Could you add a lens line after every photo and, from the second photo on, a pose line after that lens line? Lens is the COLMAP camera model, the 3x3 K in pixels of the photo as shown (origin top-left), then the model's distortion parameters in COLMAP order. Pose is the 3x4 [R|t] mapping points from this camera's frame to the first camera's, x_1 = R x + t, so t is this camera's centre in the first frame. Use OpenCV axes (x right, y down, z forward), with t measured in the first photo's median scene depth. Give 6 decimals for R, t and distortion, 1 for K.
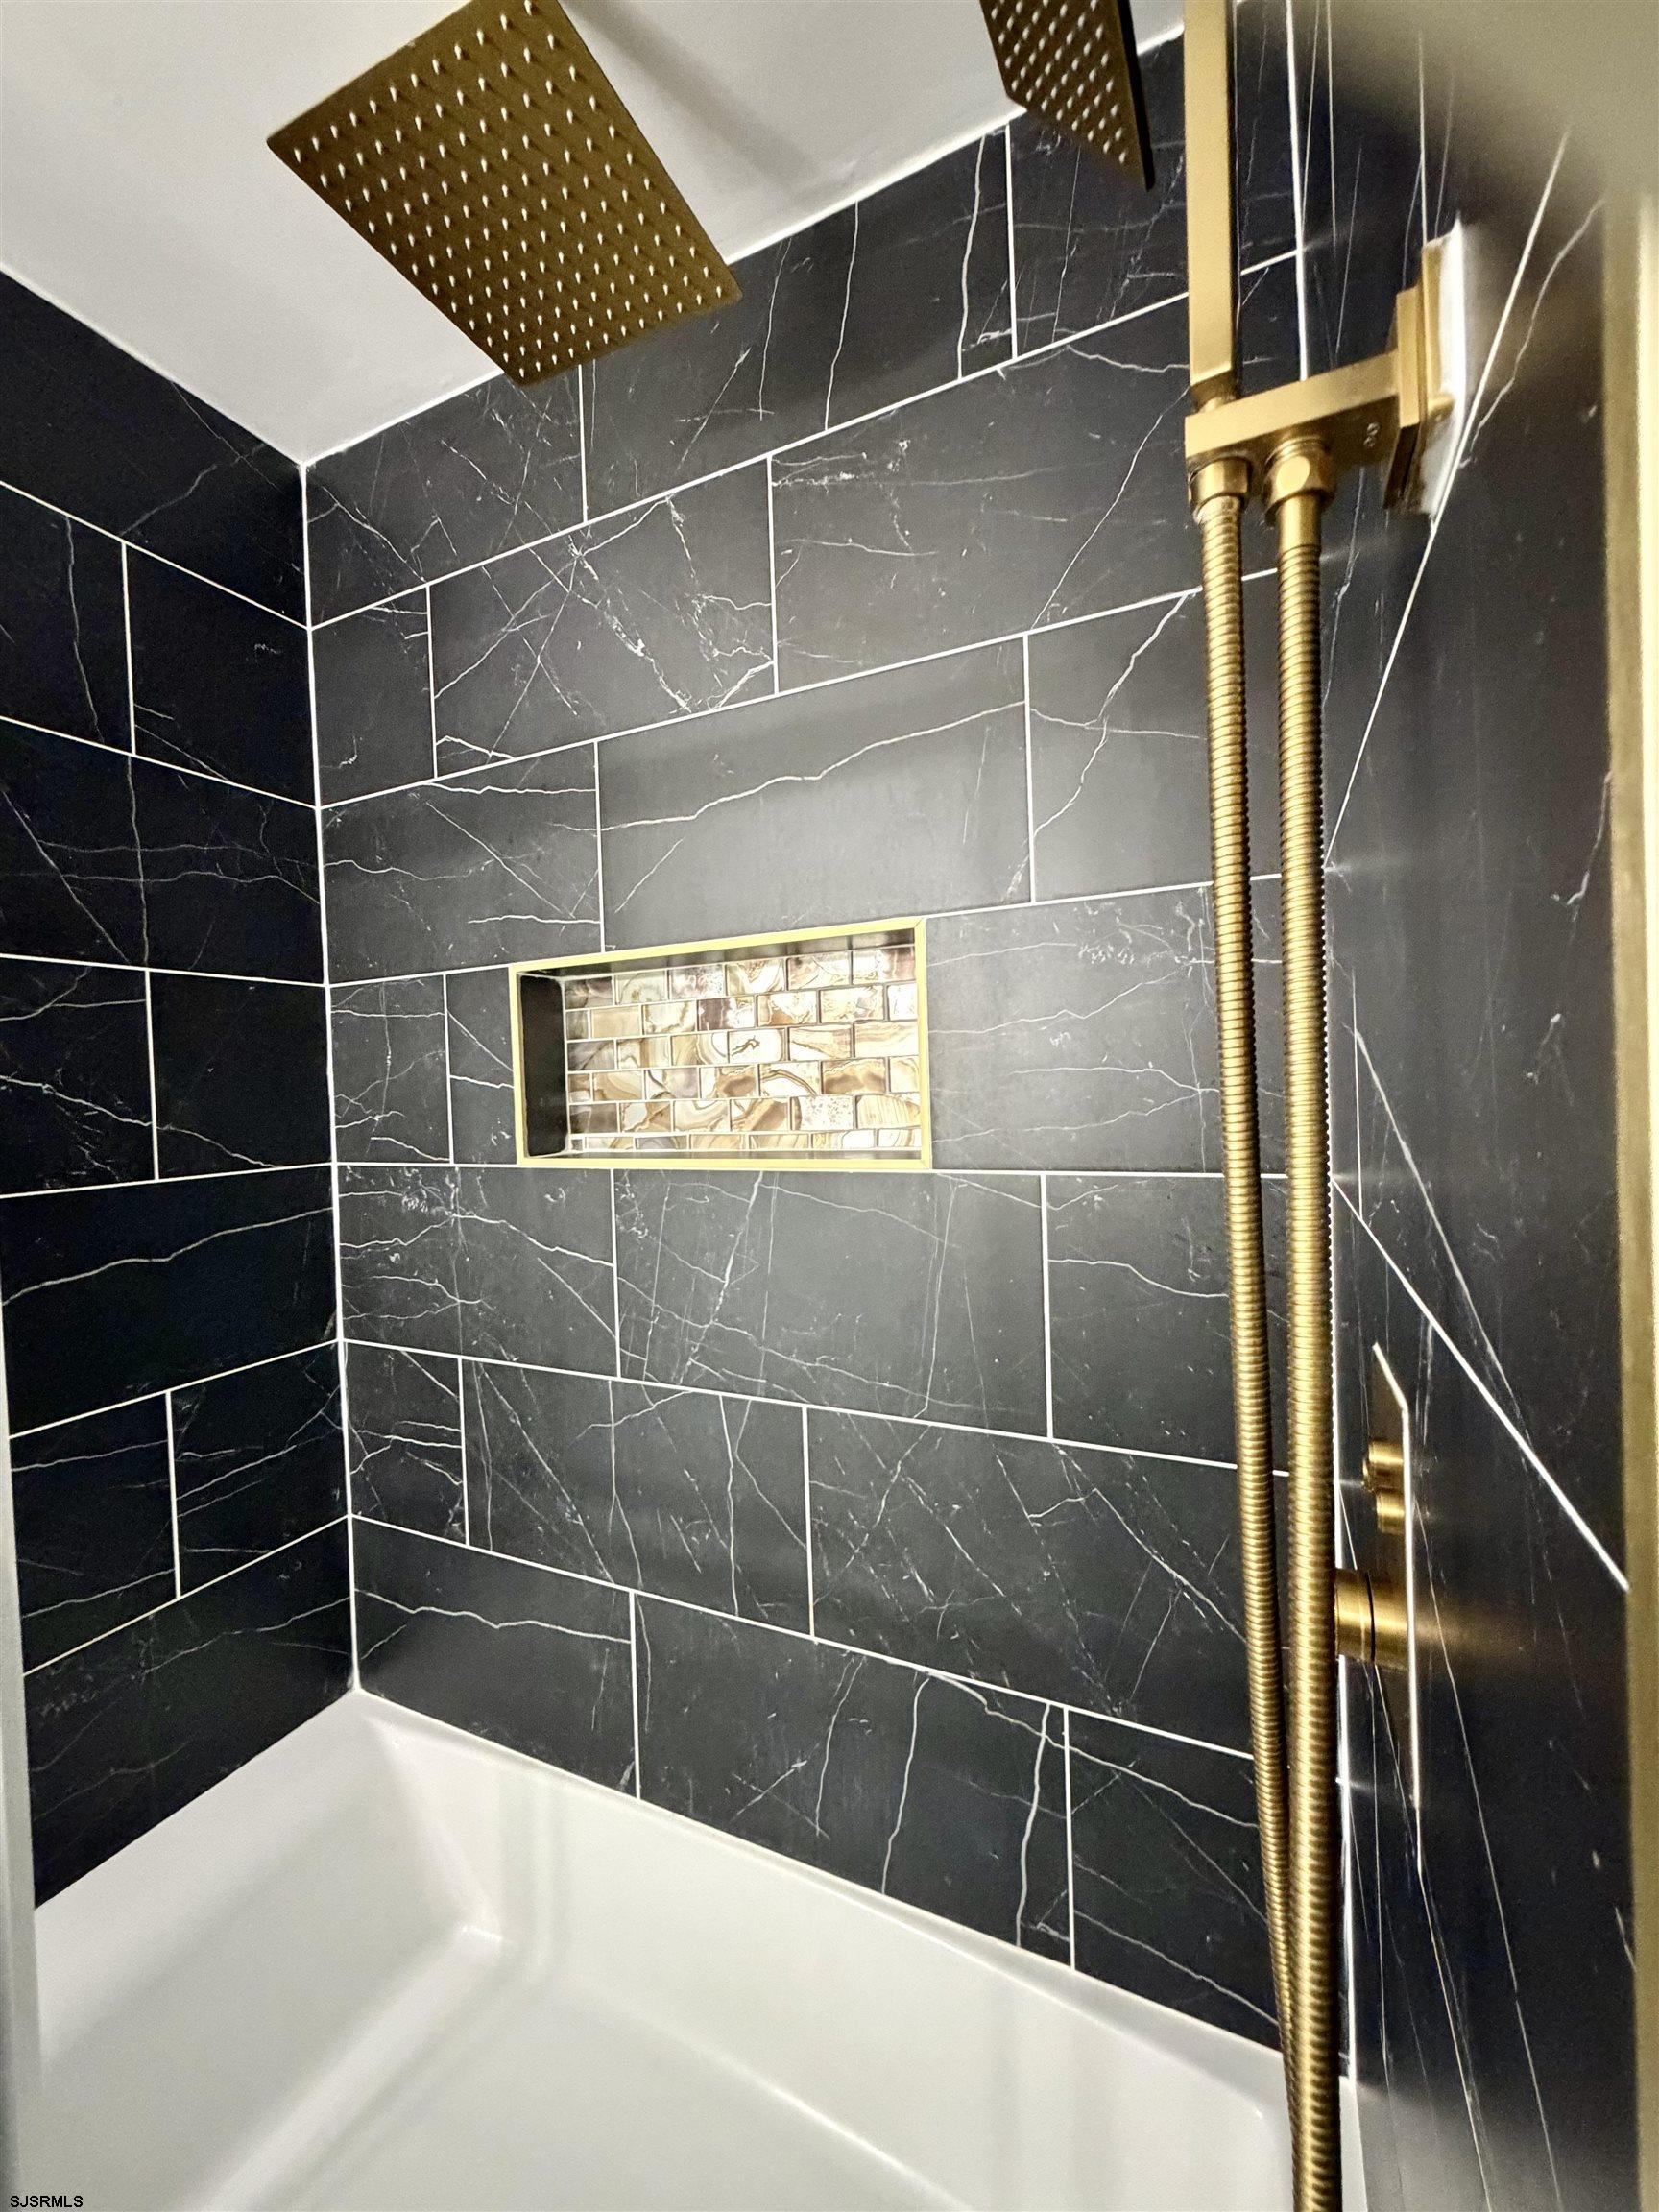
lens RADIAL K [[881.9, 0, 830.9], [0, 881.9, 1099.1], [0, 0, 1]] dist [0.002172, 0.001680]
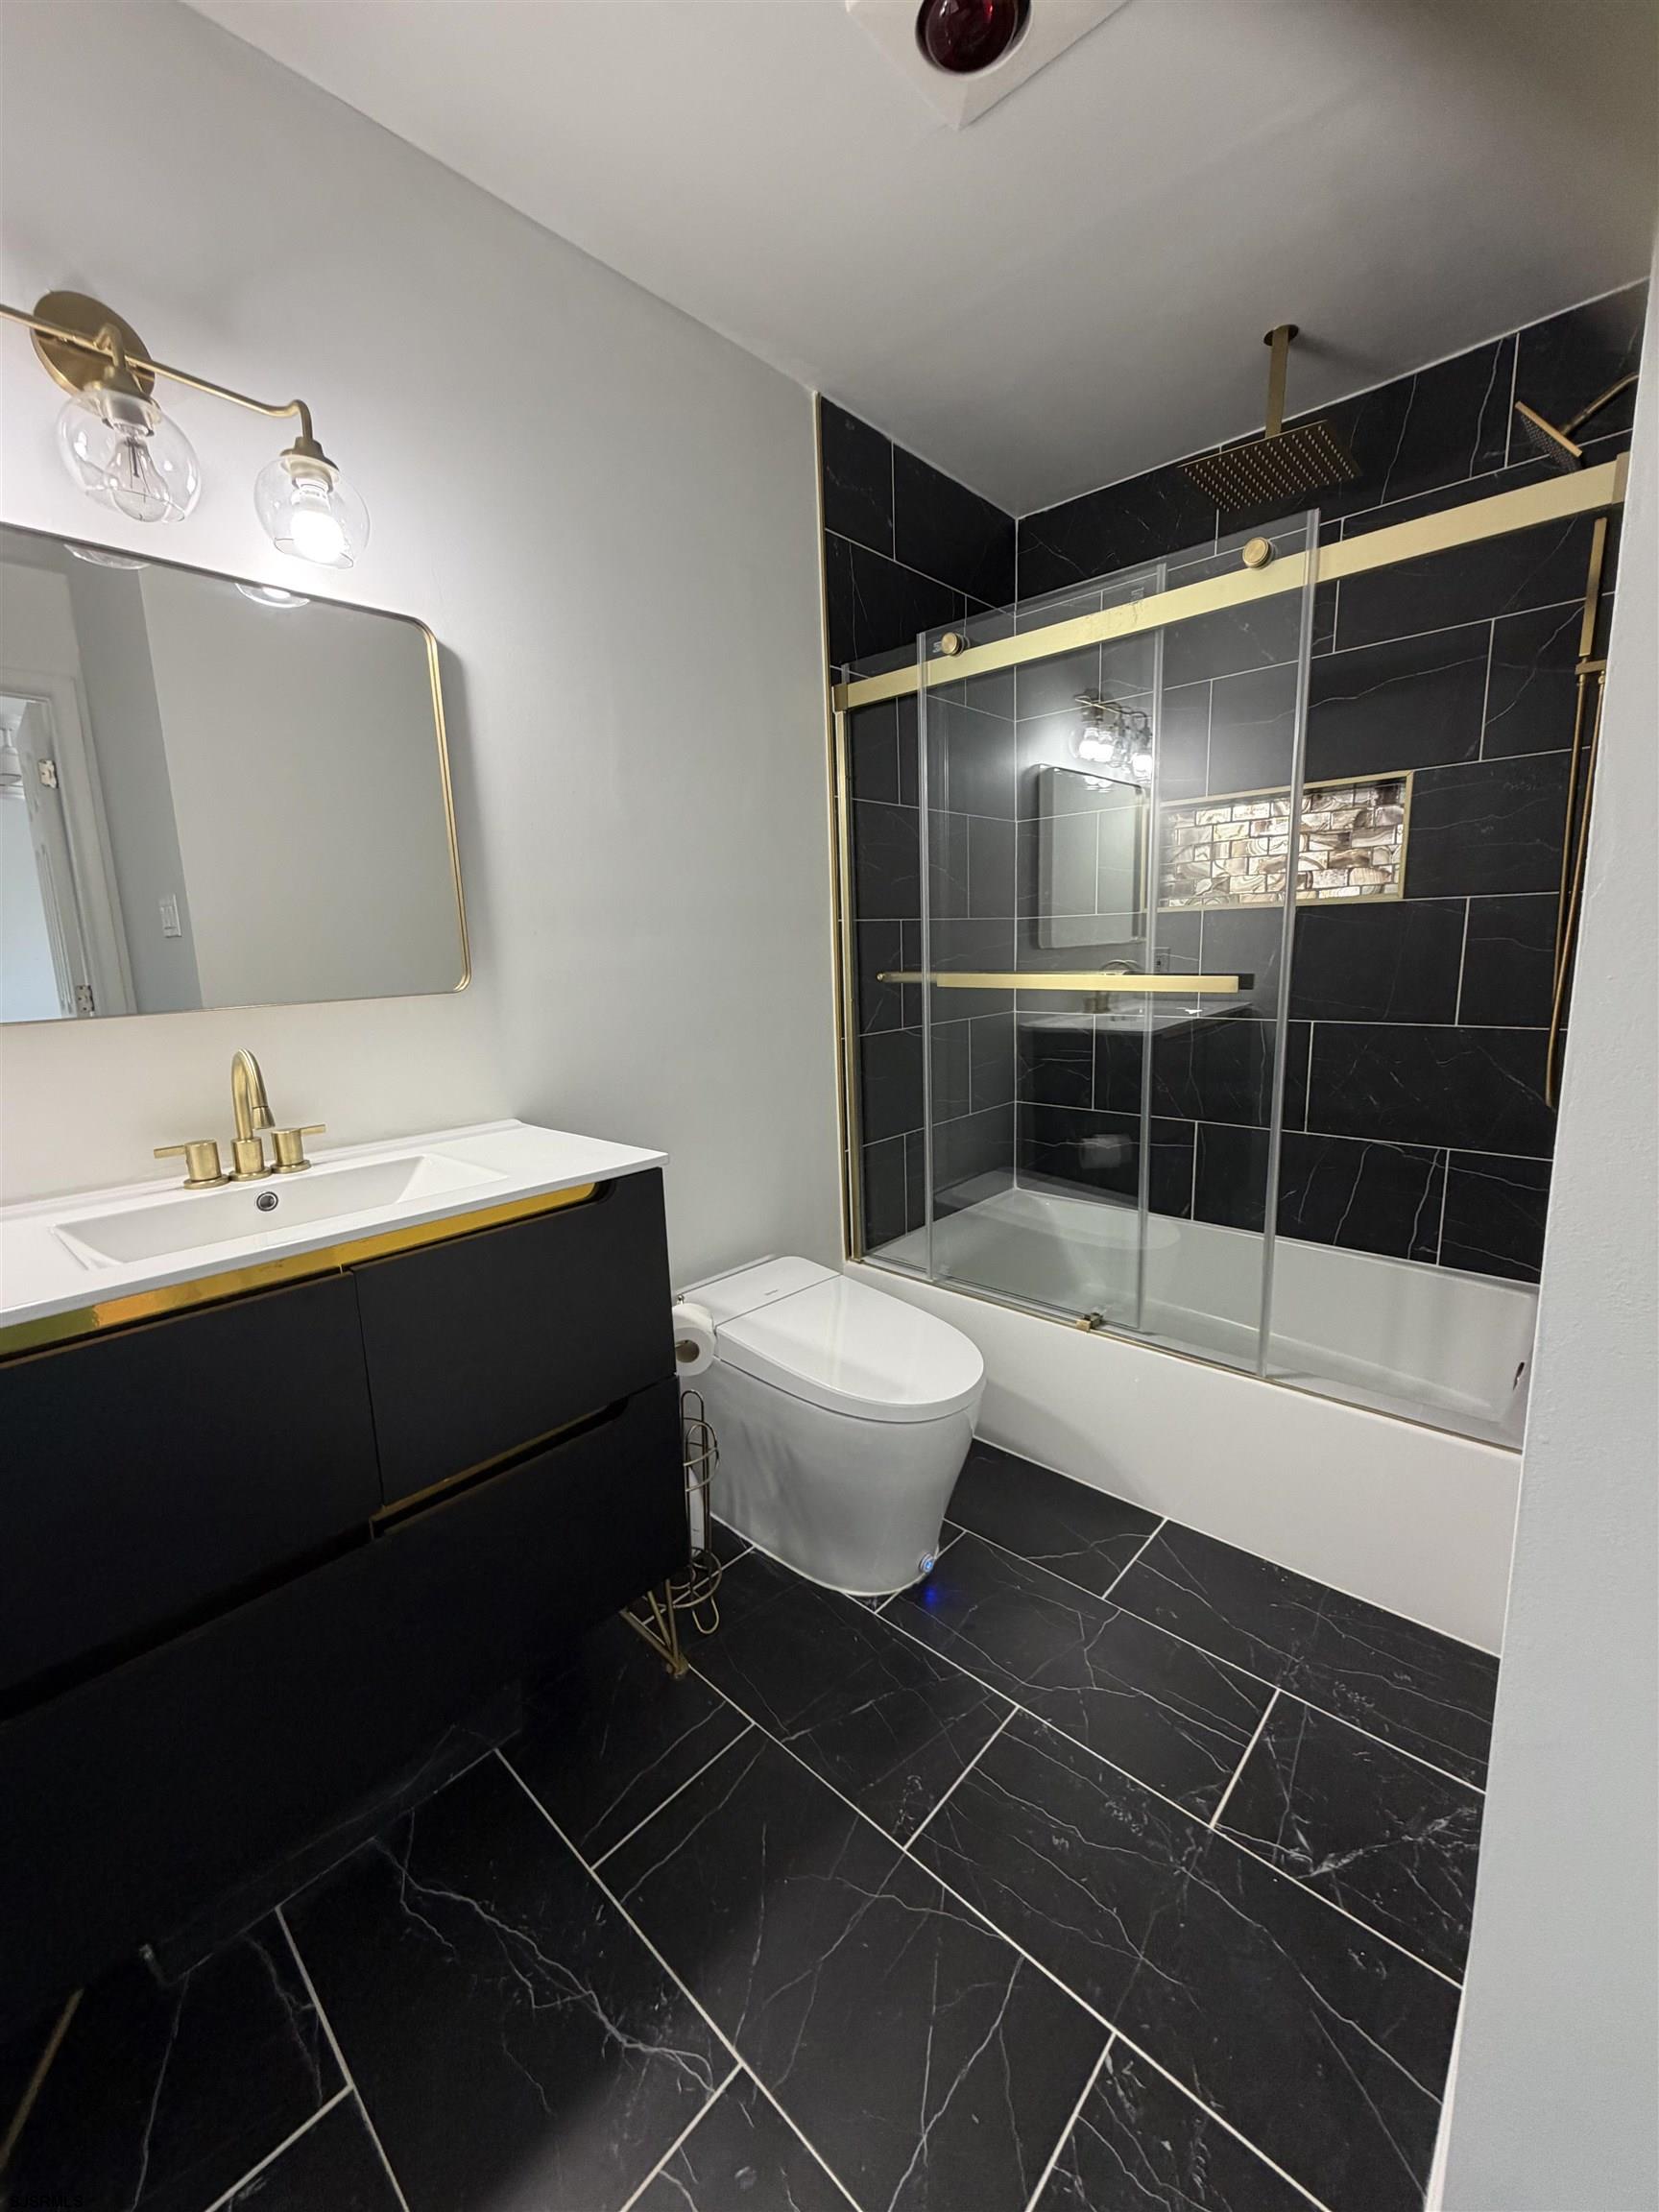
lens RADIAL K [[881.9, 0, 832.7], [0, 881.9, 1098.2], [0, 0, 1]] dist [0.002172, 0.001680]
pose [[0.956242, 0.057365, -0.286898, -0.453757], [-0.011106, 0.987000, 0.160336, 0.188077], [0.292366, -0.150134, 0.944448, -1.180716]]
